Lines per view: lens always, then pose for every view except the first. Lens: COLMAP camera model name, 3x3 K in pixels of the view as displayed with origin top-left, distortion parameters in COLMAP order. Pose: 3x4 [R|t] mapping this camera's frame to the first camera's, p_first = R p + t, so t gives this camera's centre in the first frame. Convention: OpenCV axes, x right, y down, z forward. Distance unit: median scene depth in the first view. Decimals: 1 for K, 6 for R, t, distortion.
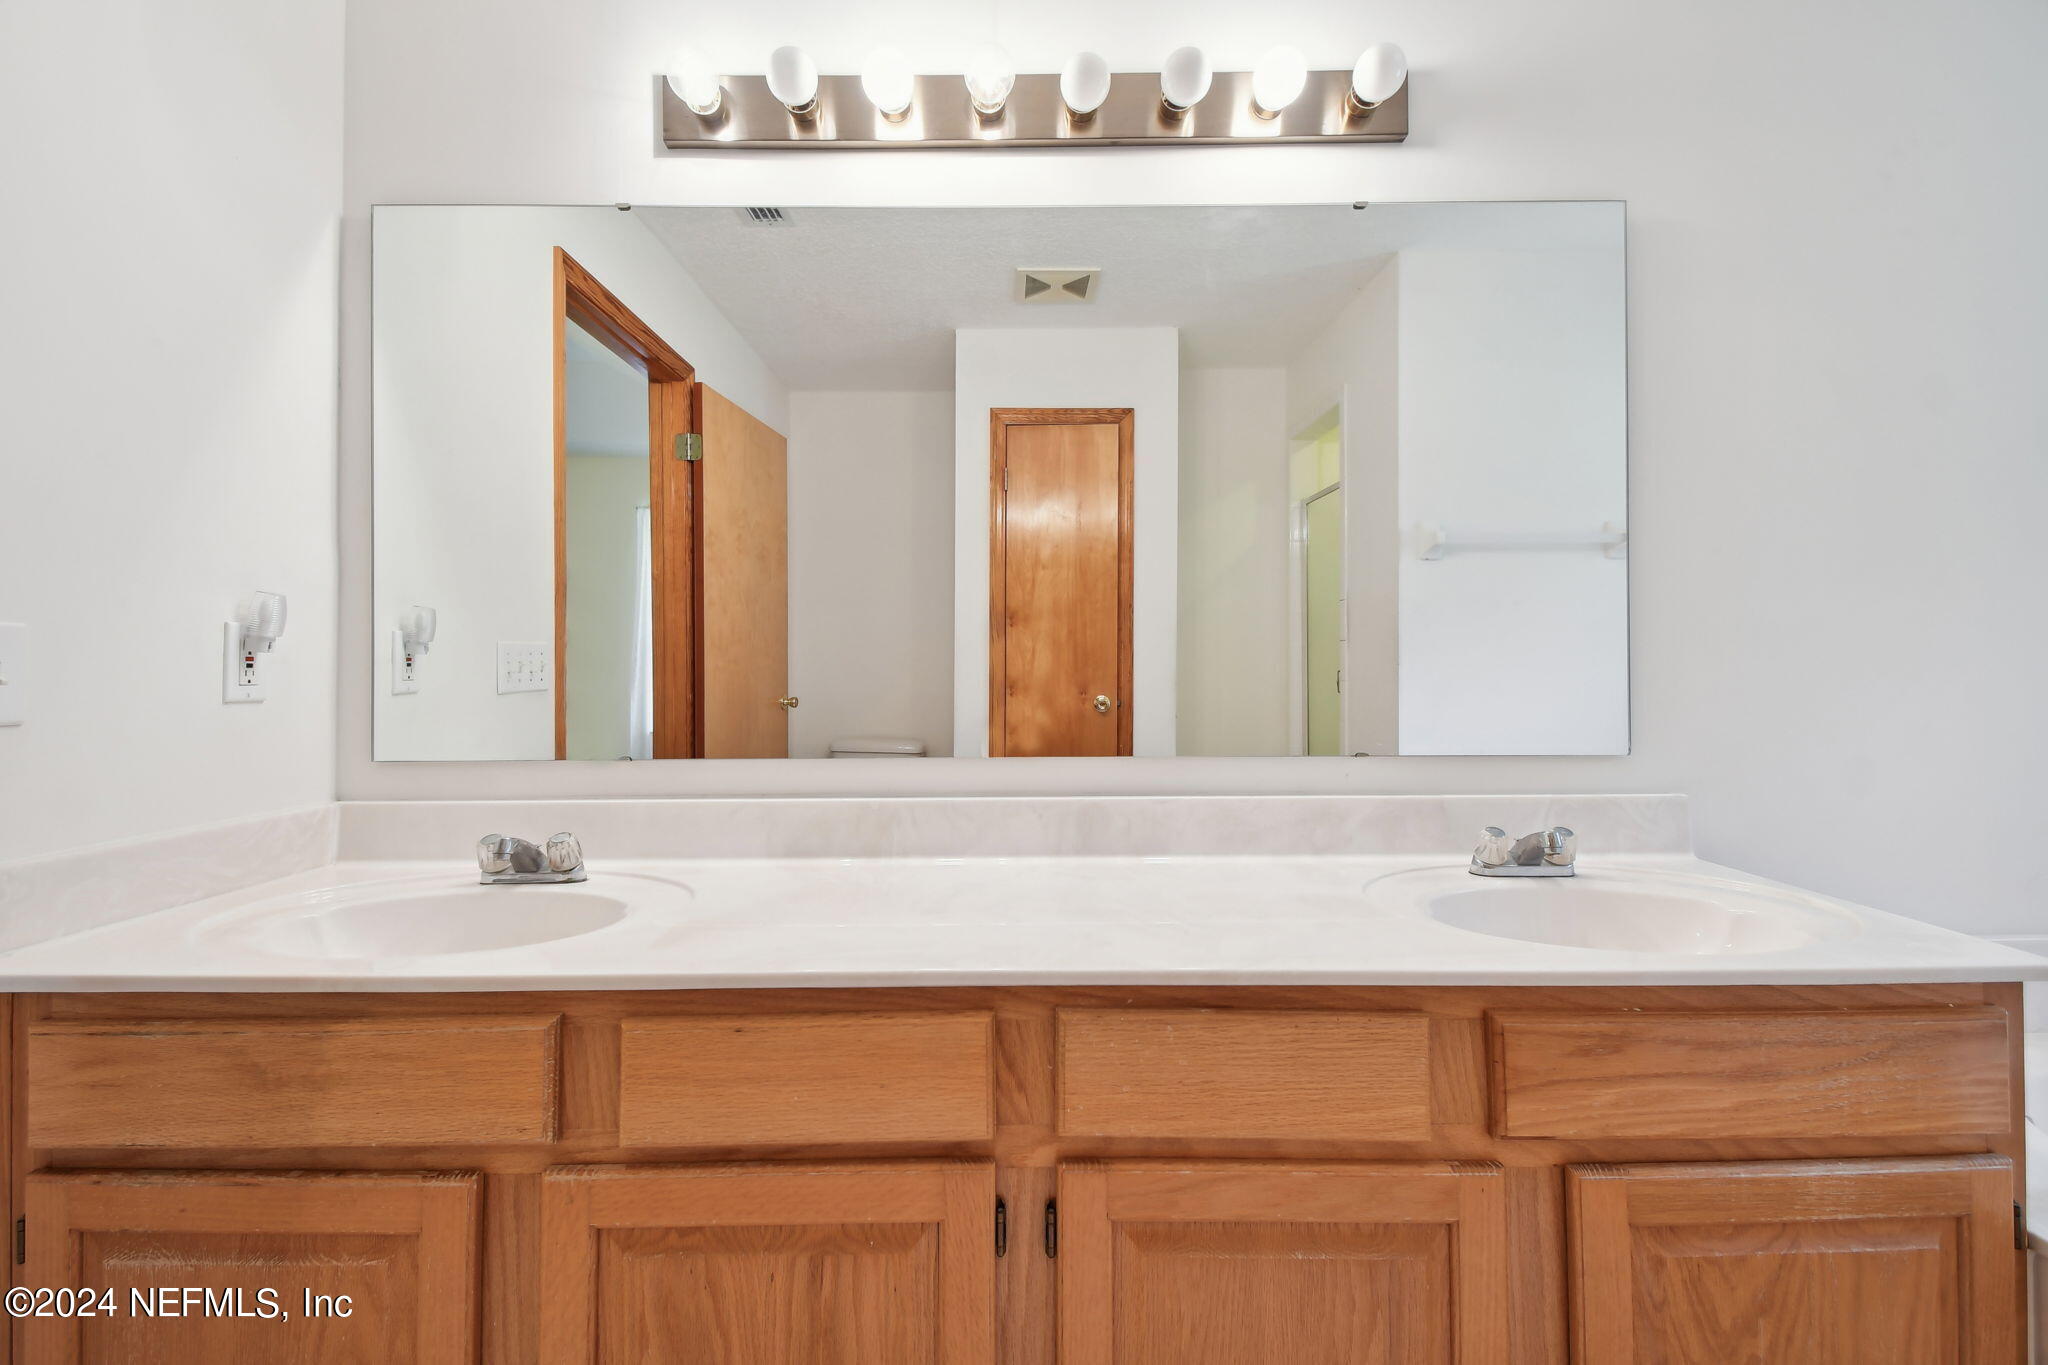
lens RADIAL K [[886.0, 0, 1137.0], [0, 886.0, 660.2], [0, 0, 1]] dist [0.029306, -0.011101]
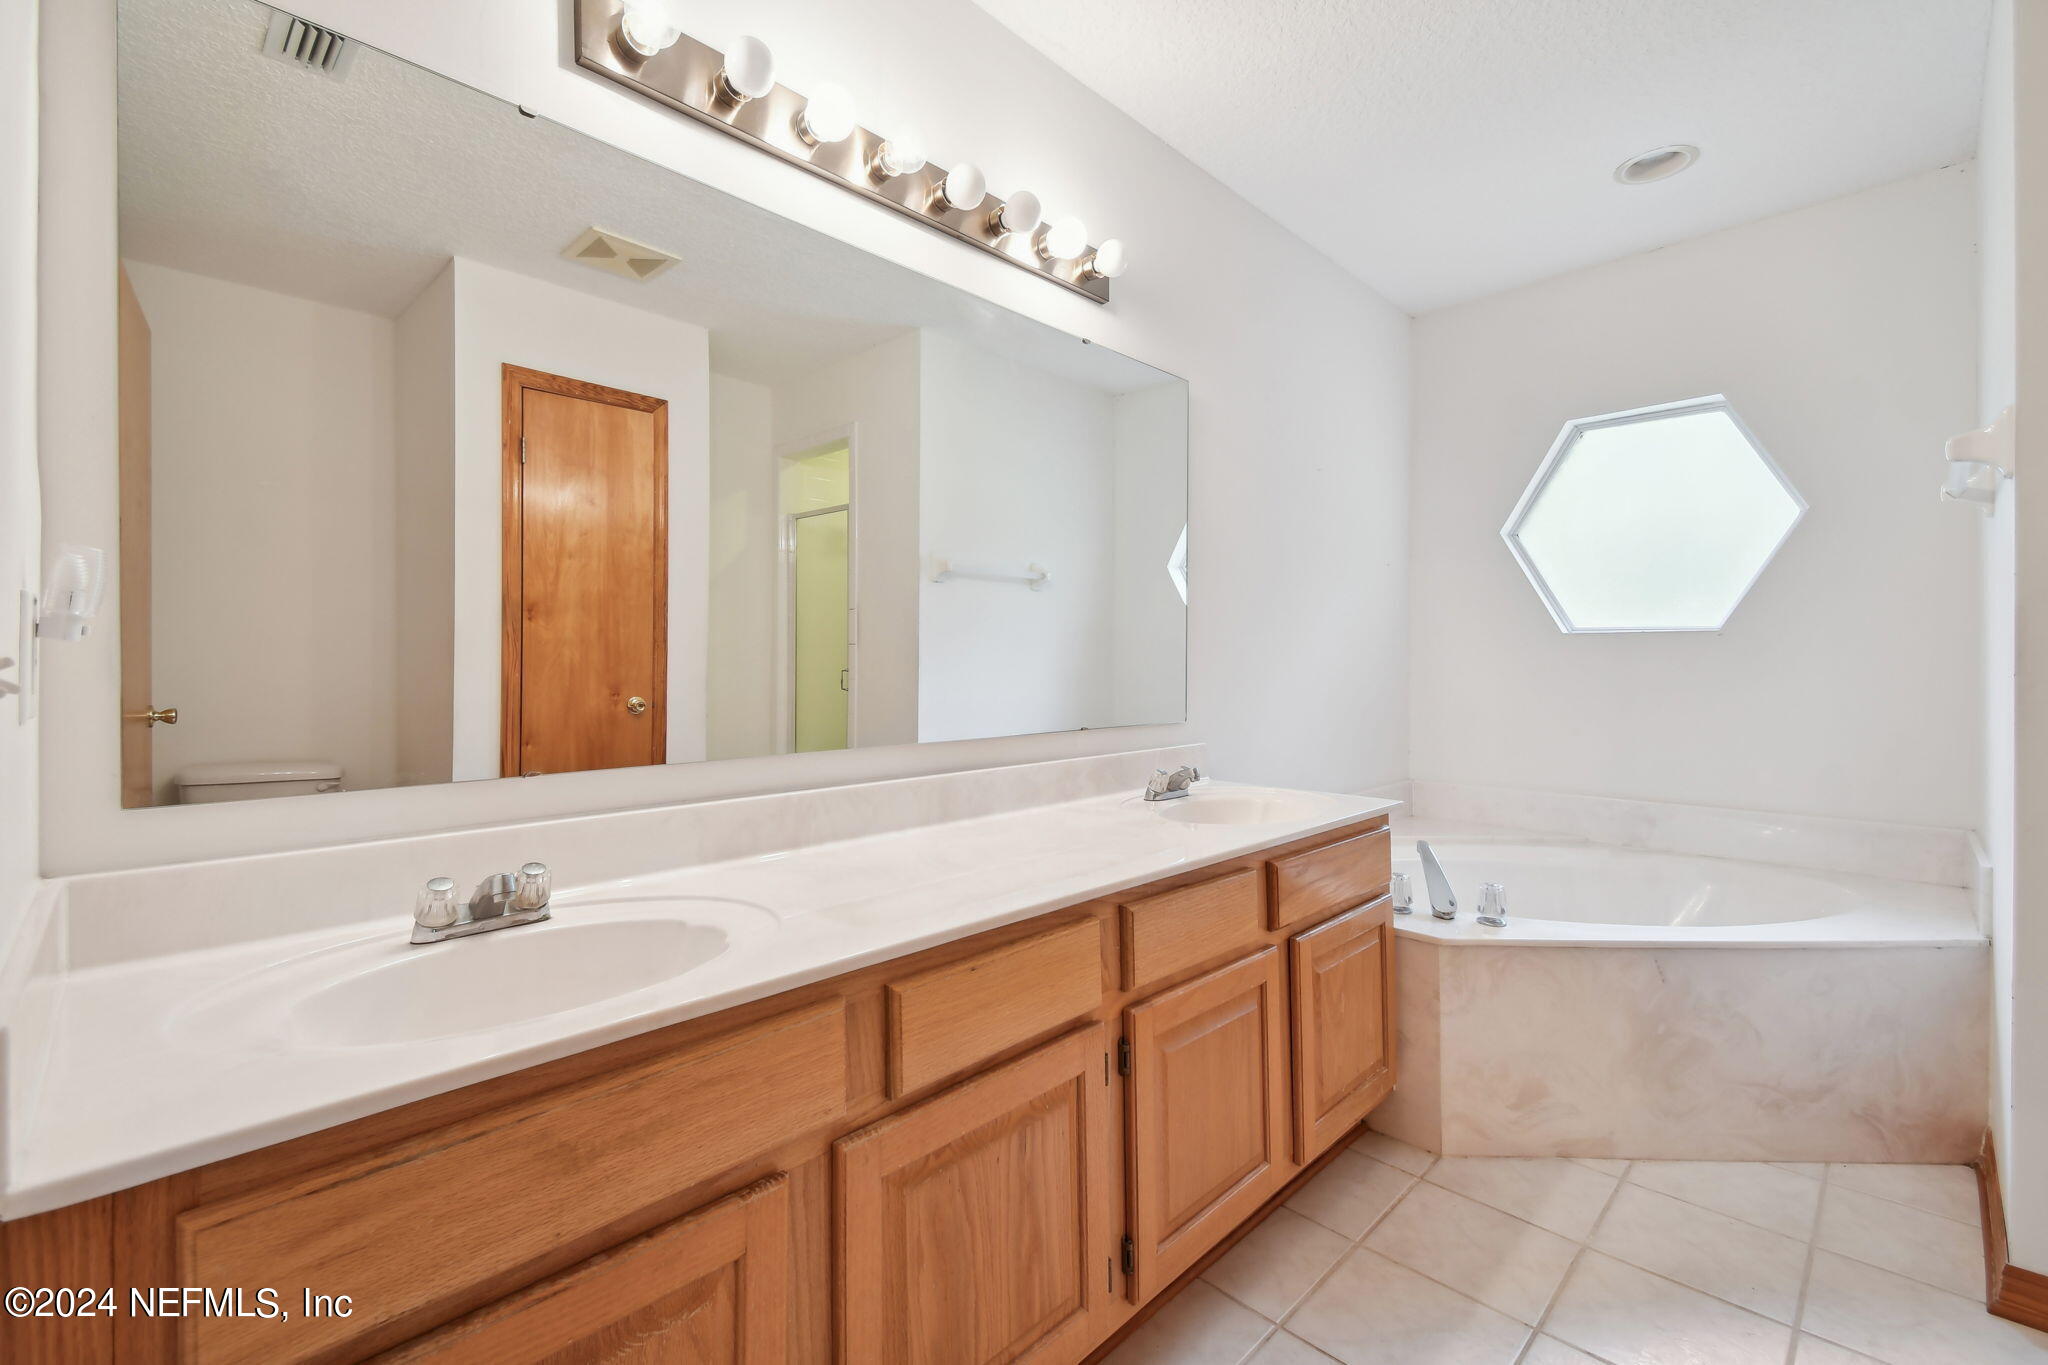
lens RADIAL K [[886.0, 0, 1014.6], [0, 886.0, 671.0], [0, 0, 1]] dist [0.029306, -0.011101]
pose [[0.696968, -0.001192, 0.717102, -0.851599], [-0.005736, 0.999957, 0.007237, 0.004941], [-0.717080, -0.009157, 0.696931, 0.091620]]
